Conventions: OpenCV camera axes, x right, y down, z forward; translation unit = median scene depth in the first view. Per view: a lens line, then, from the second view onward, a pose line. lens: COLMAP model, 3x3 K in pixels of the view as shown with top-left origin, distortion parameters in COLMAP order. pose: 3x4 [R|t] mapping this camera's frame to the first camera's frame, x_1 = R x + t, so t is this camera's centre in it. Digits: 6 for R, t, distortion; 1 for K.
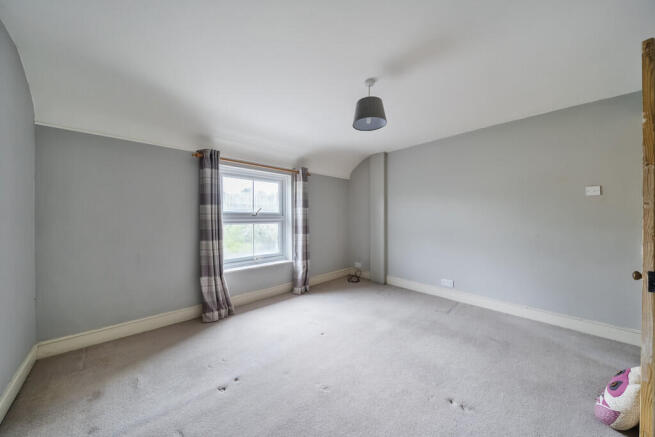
lens RADIAL K [[224.2, 0, 329.3], [0, 224.2, 215.0], [0, 0, 1]] dist [0.000352, 0.000015]
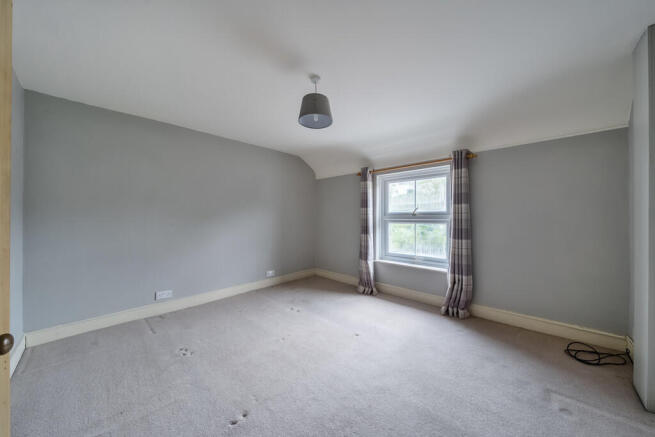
lens RADIAL K [[230.7, 0, 328.3], [0, 230.7, 220.2], [0, 0, 1]] dist [-0.000292, -0.000074]
pose [[0.037279, 0.018796, -0.999128, 0.771170], [0.005090, 0.999807, 0.018999, 0.002939], [0.999292, -0.005794, 0.037176, 0.657381]]
